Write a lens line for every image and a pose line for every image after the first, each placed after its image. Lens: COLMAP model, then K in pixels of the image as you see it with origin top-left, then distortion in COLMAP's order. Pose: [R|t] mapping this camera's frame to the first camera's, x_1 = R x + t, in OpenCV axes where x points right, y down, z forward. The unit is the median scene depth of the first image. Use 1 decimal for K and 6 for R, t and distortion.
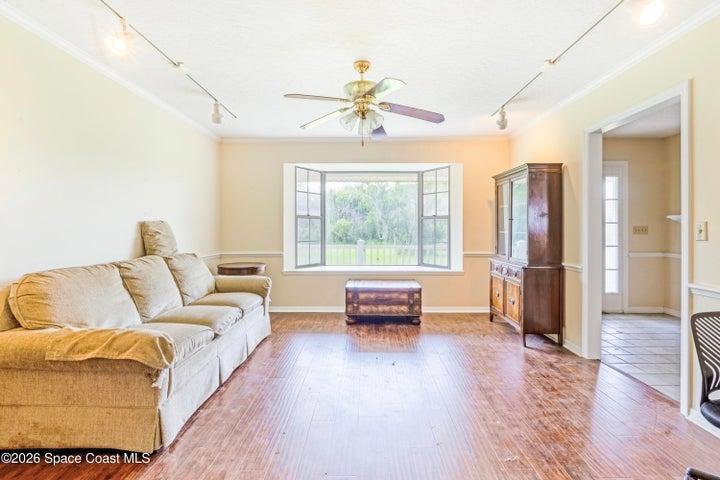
lens RADIAL K [[334.9, 0, 359.7], [0, 334.9, 234.0], [0, 0, 1]] dist [0.005036, 0.000508]
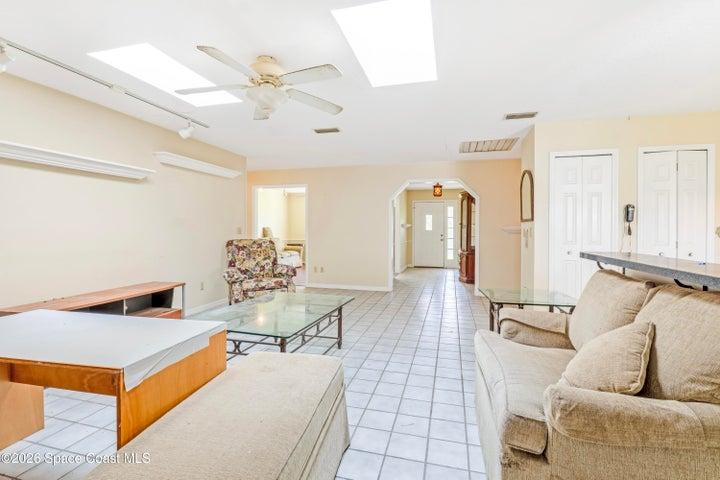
lens RADIAL K [[334.9, 0, 363.8], [0, 334.9, 235.0], [0, 0, 1]] dist [0.005036, 0.000508]
pose [[0.972008, 0.008643, -0.234790, 0.794627], [-0.009158, 0.999957, -0.001103, 0.024450], [0.234770, 0.003223, 0.972046, -1.445500]]
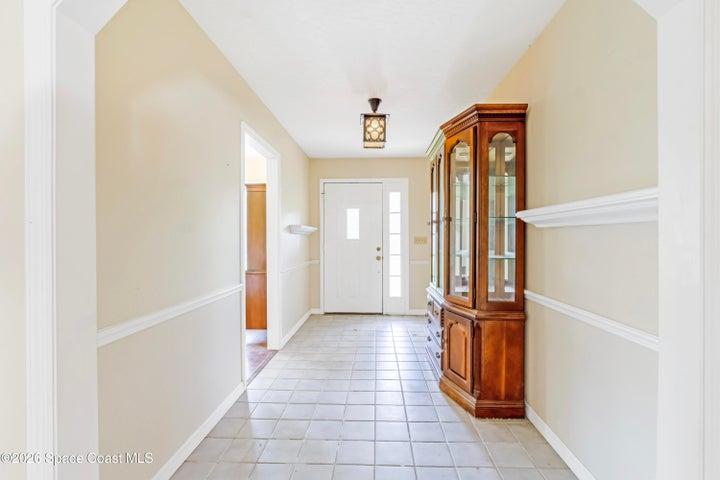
lens RADIAL K [[334.9, 0, 361.2], [0, 334.9, 240.1], [0, 0, 1]] dist [0.005036, 0.000508]
pose [[0.999706, -0.001744, -0.024184, 0.739481], [0.001520, 0.999956, -0.009292, -0.001983], [0.024199, 0.009252, 0.999664, -0.122708]]
